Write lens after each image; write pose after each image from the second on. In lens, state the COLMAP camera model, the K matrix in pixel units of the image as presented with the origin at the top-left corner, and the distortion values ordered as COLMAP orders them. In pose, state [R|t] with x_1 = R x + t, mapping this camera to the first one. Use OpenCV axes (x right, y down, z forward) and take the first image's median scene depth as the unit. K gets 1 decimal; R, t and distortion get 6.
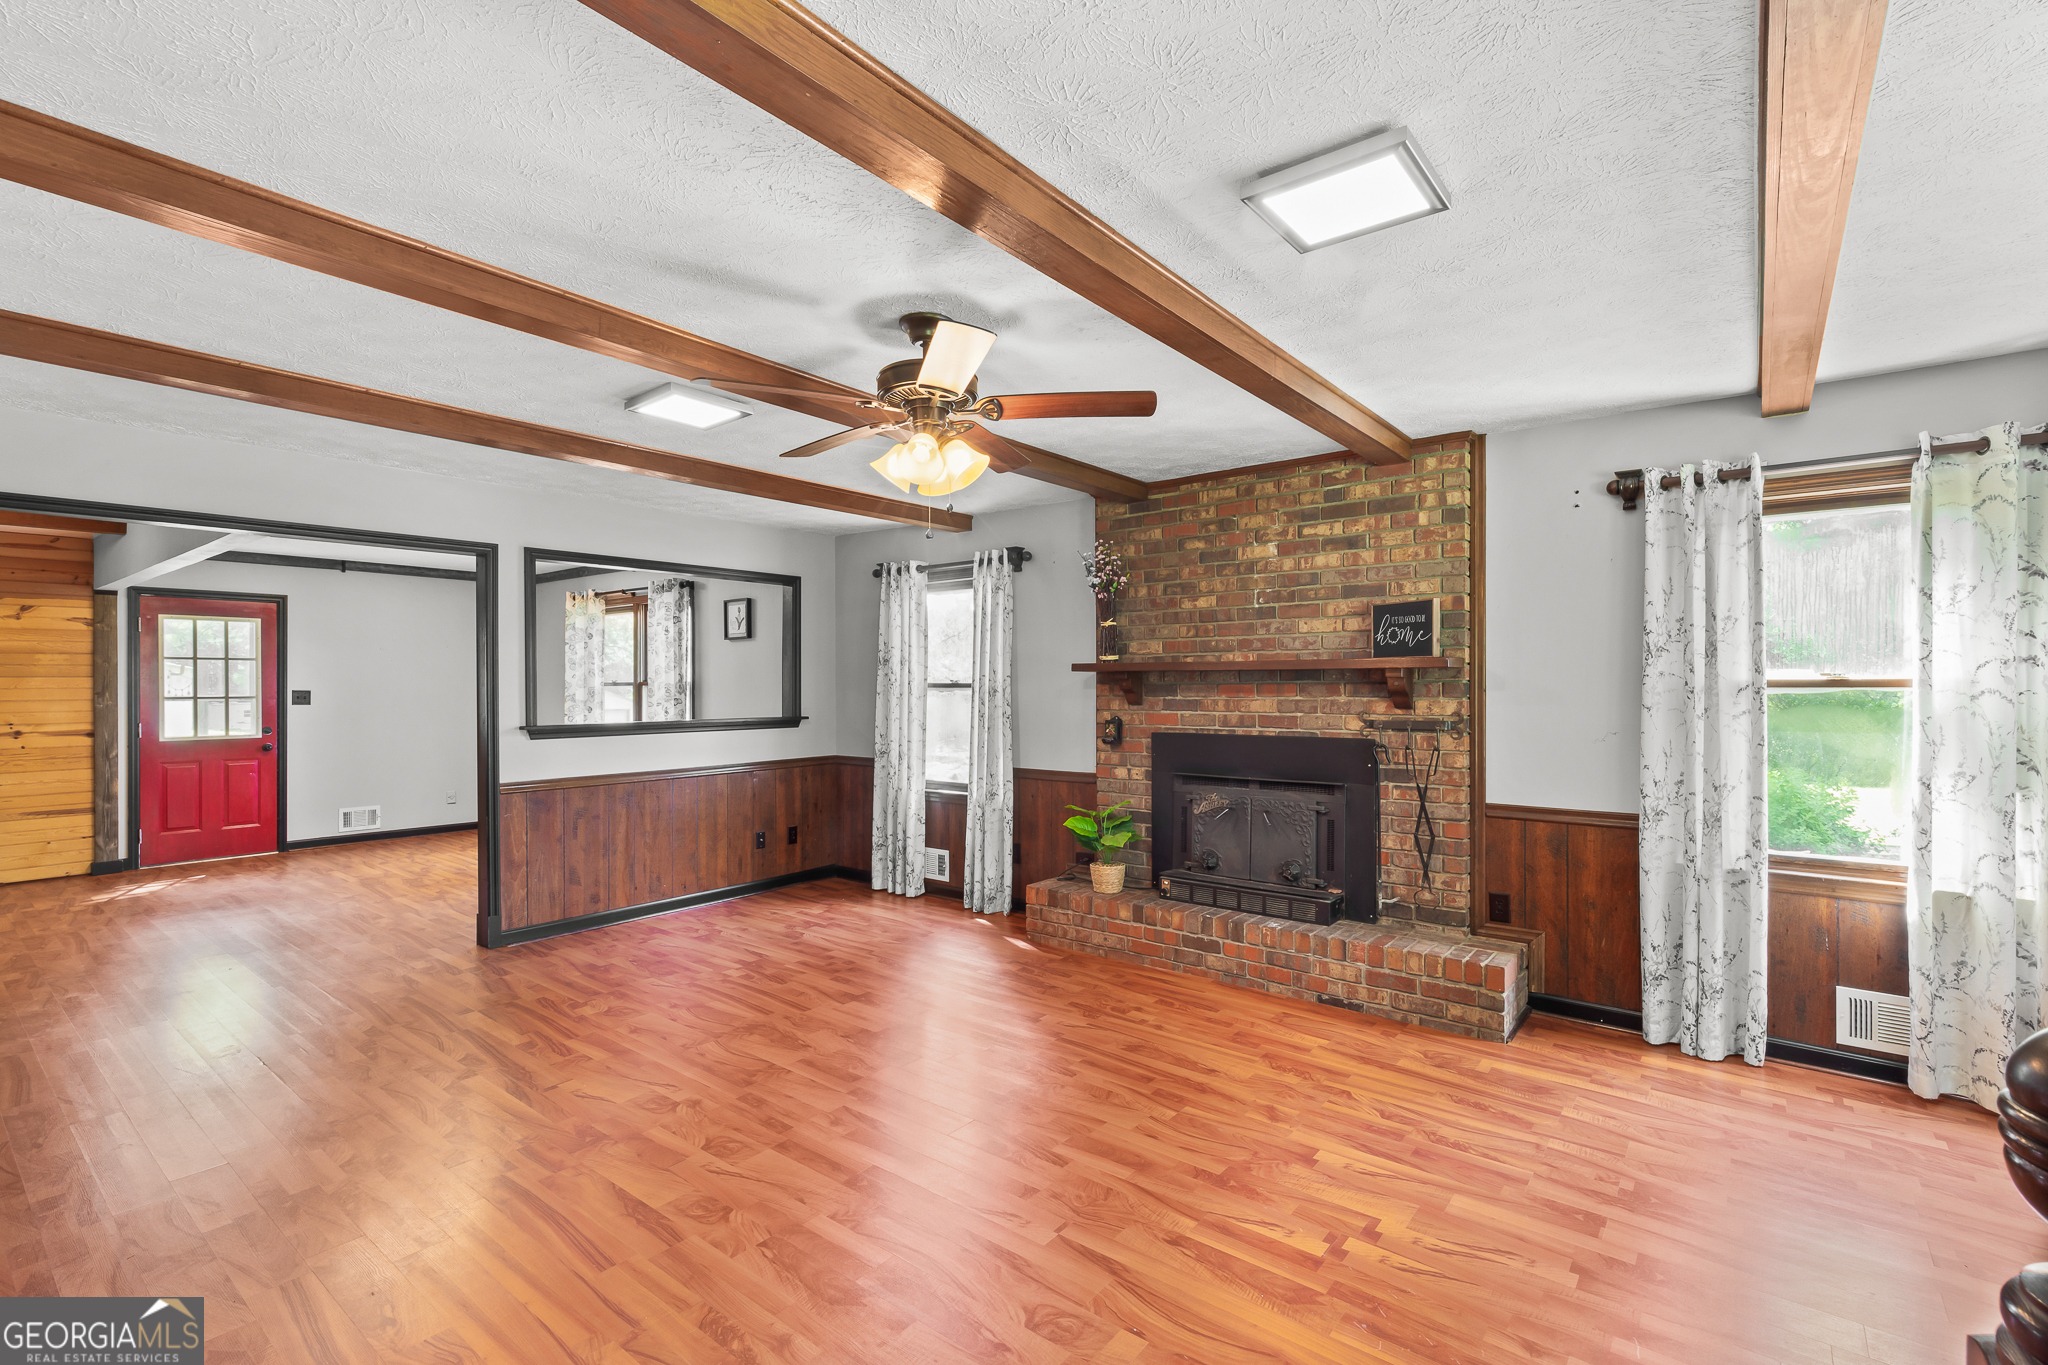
lens RADIAL K [[925.4, 0, 1030.1], [0, 925.4, 687.9], [0, 0, 1]] dist [0.008123, -0.002193]
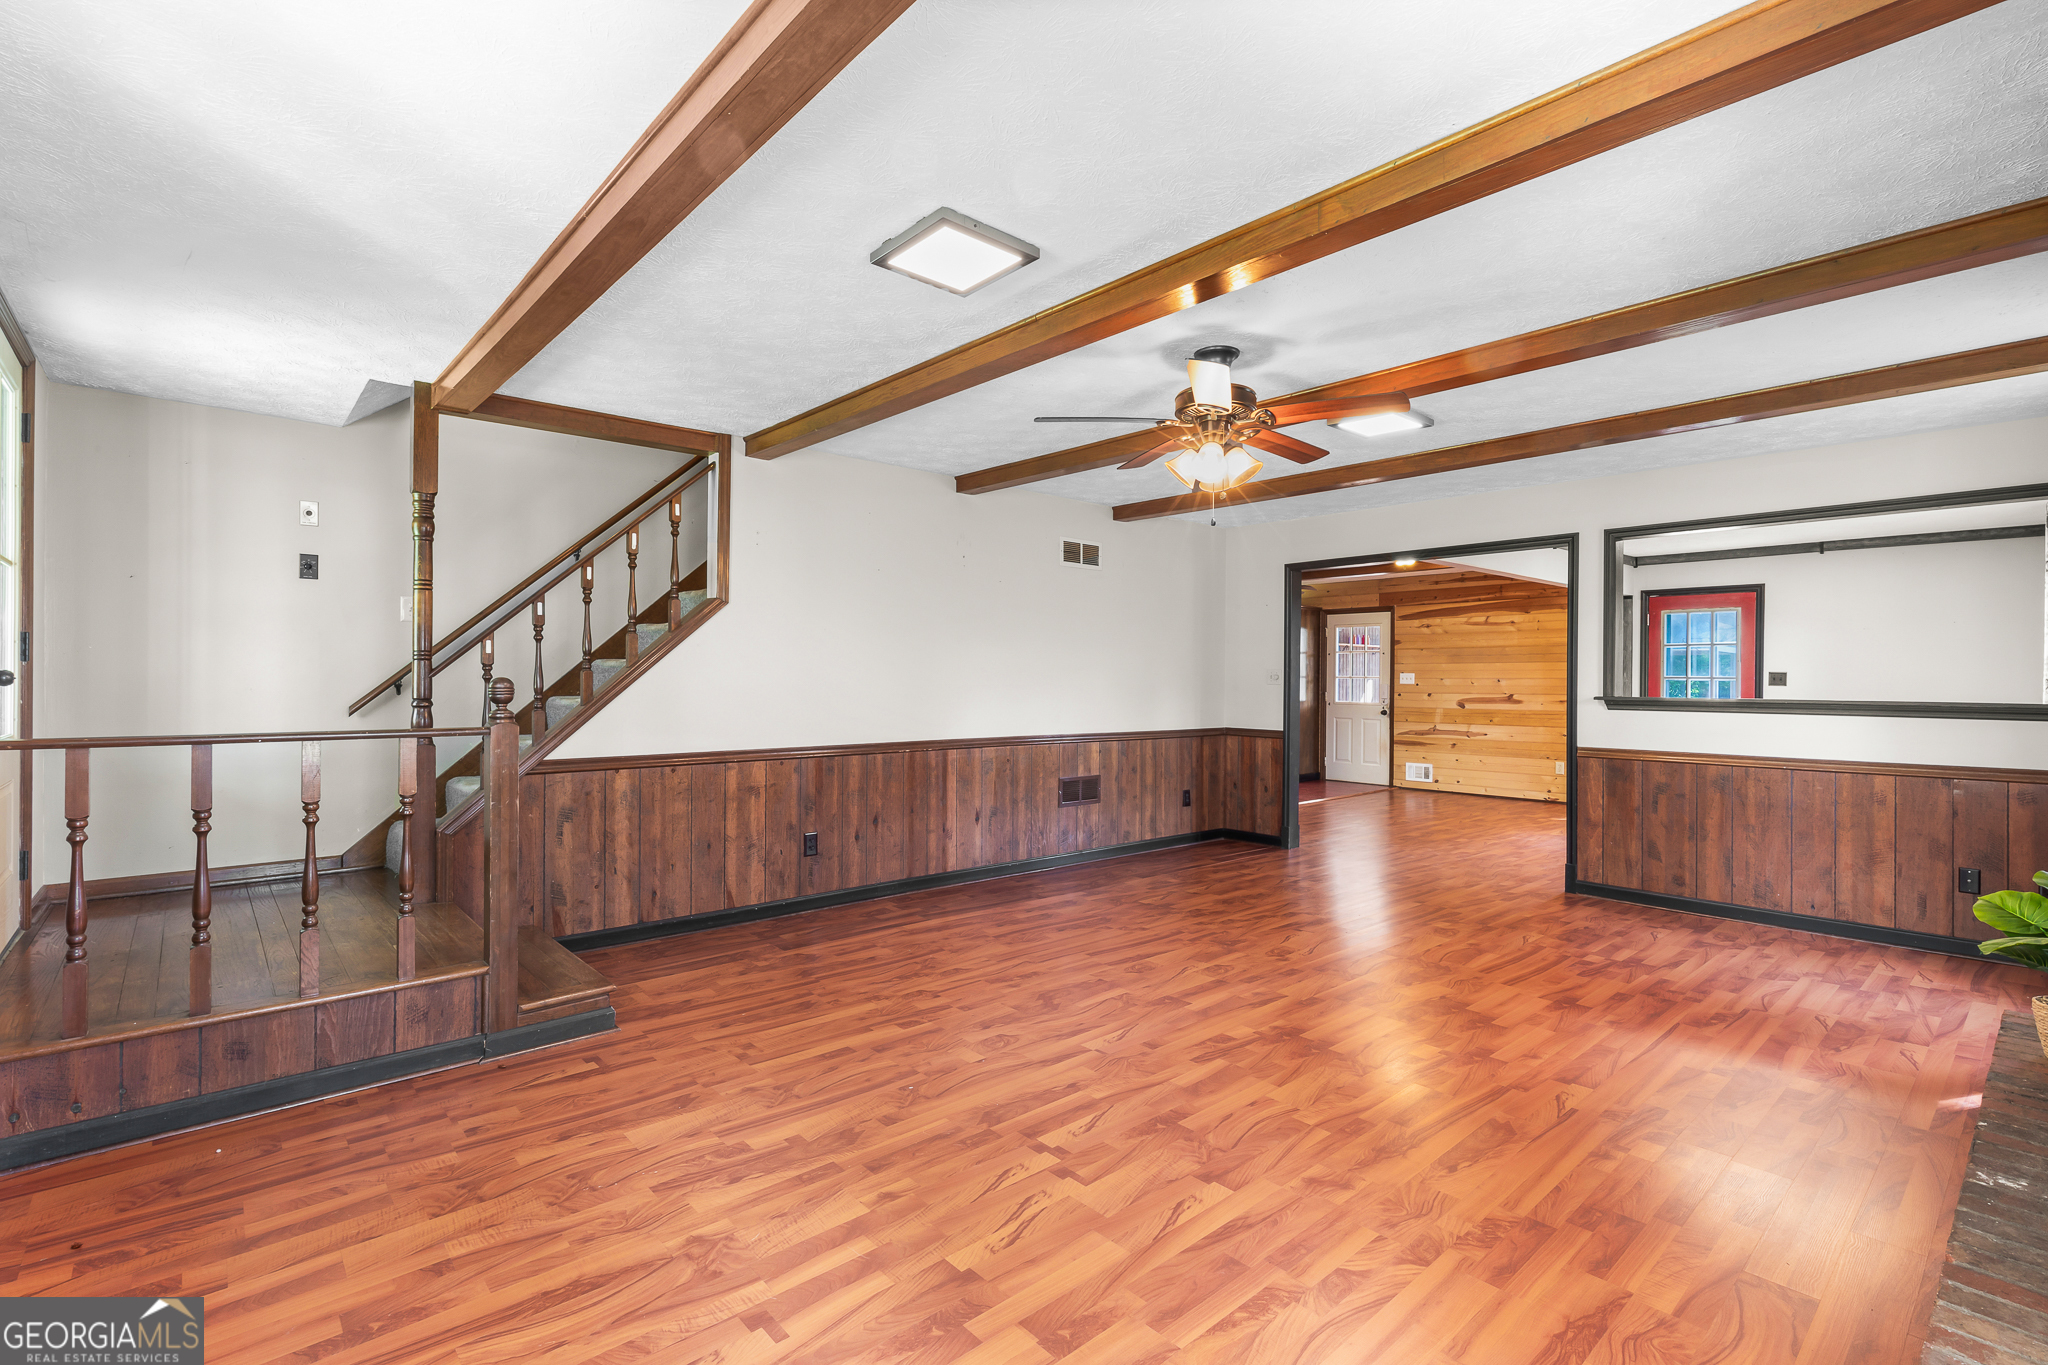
lens RADIAL K [[925.4, 0, 1011.8], [0, 925.4, 683.5], [0, 0, 1]] dist [0.008123, -0.002193]
pose [[-0.180534, 0.005775, -0.983552, 0.605422], [-0.009476, 0.999926, 0.007610, 0.023177], [0.983523, 0.010694, -0.180466, 0.498846]]
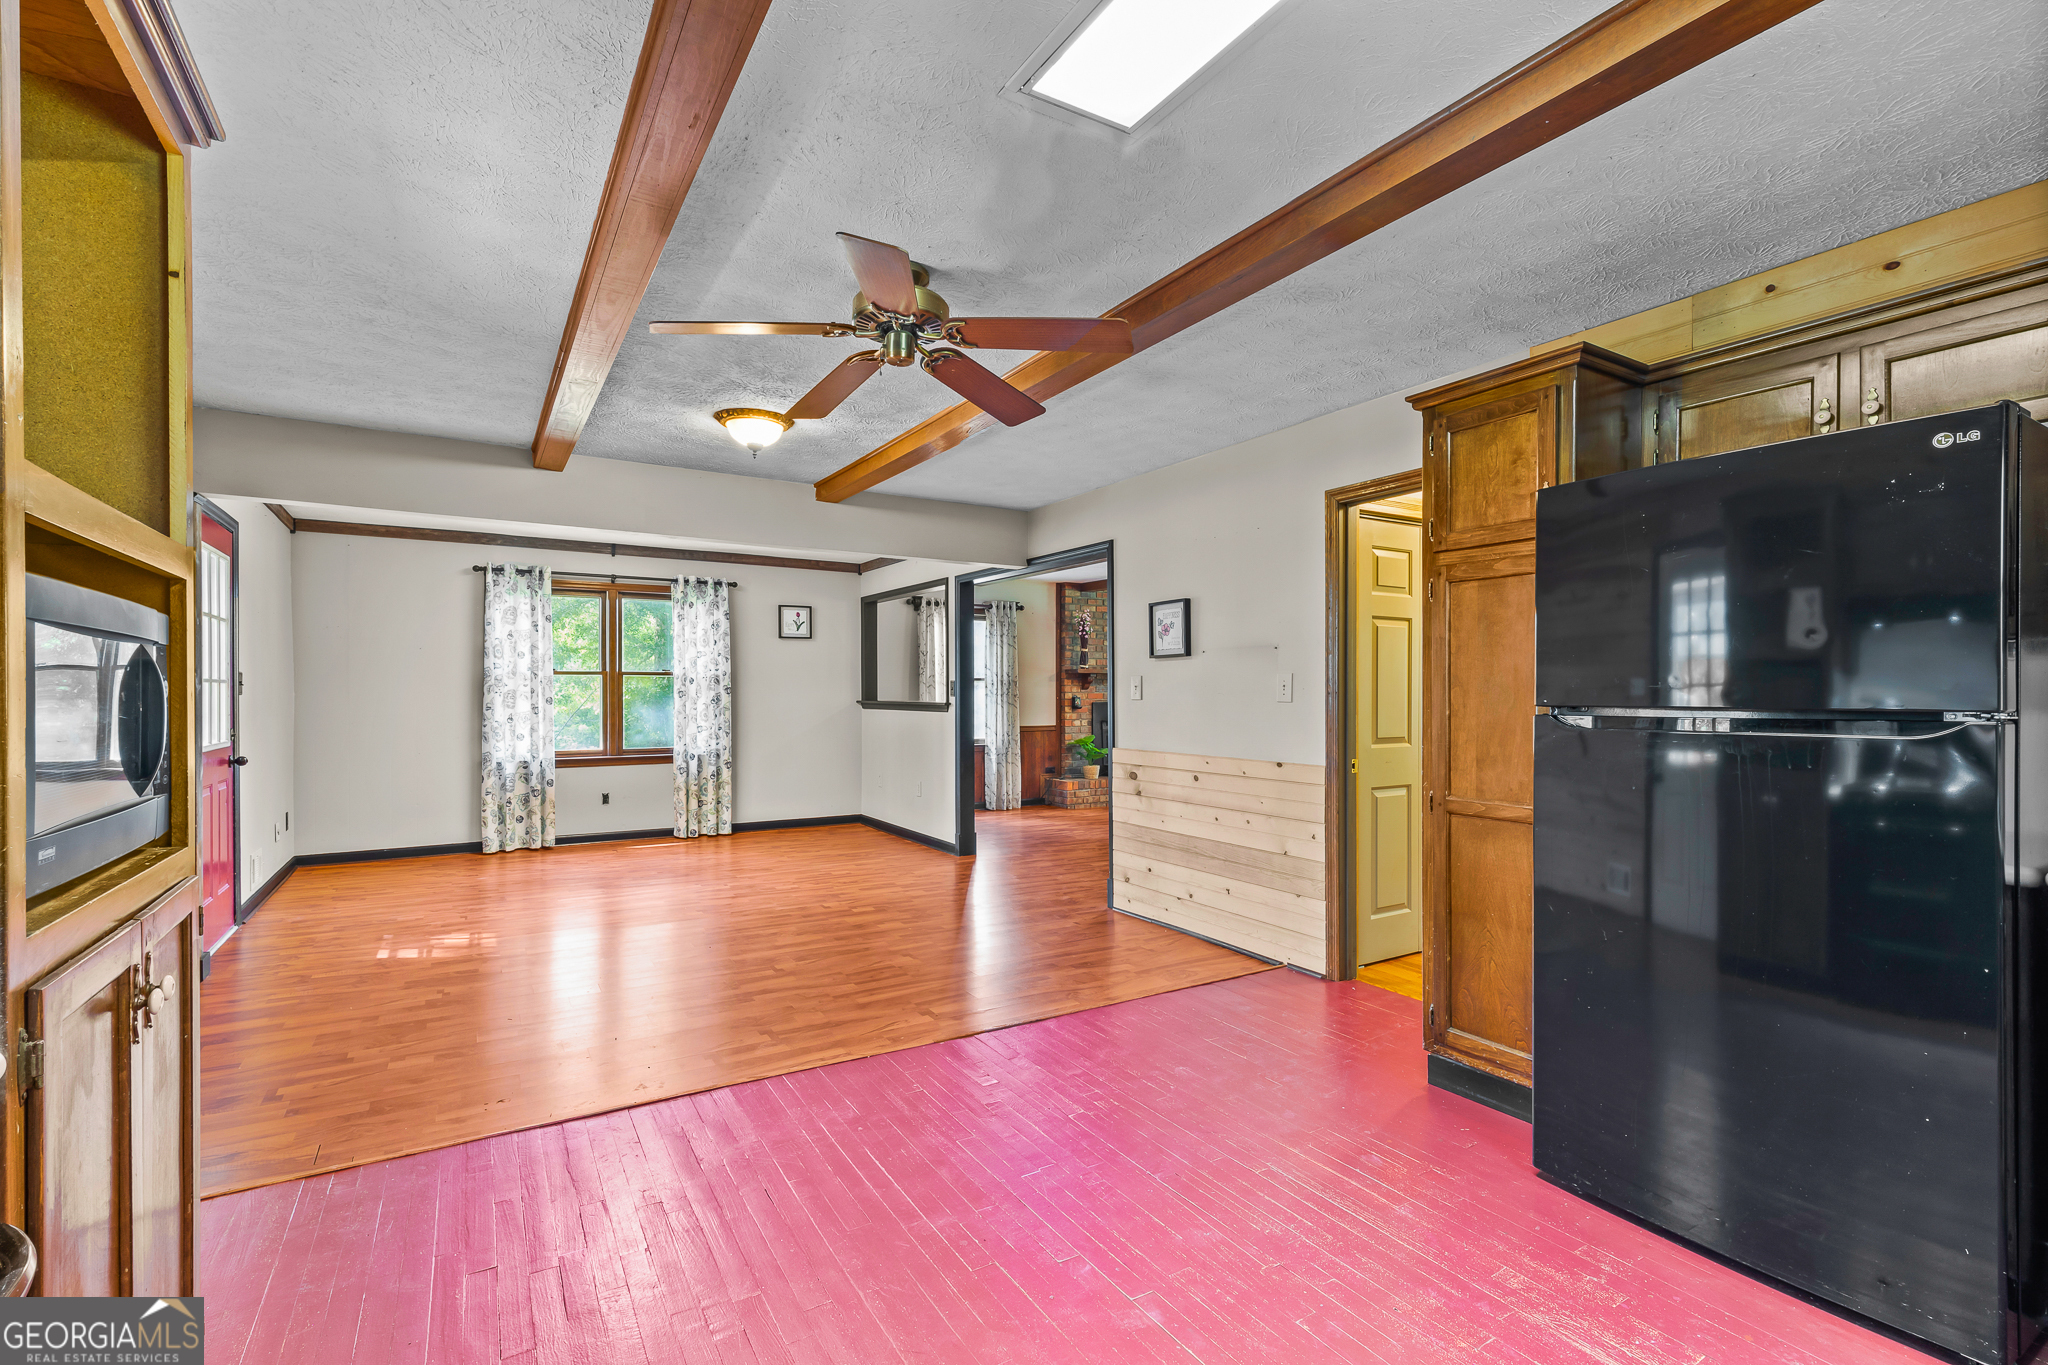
lens RADIAL K [[925.4, 0, 1017.0], [0, 925.4, 687.7], [0, 0, 1]] dist [0.008123, -0.002193]
pose [[0.339703, 0.005834, 0.940515, -1.785053], [-0.001819, 0.999983, -0.005546, 0.024330], [-0.940531, 0.000173, 0.339708, 0.413741]]
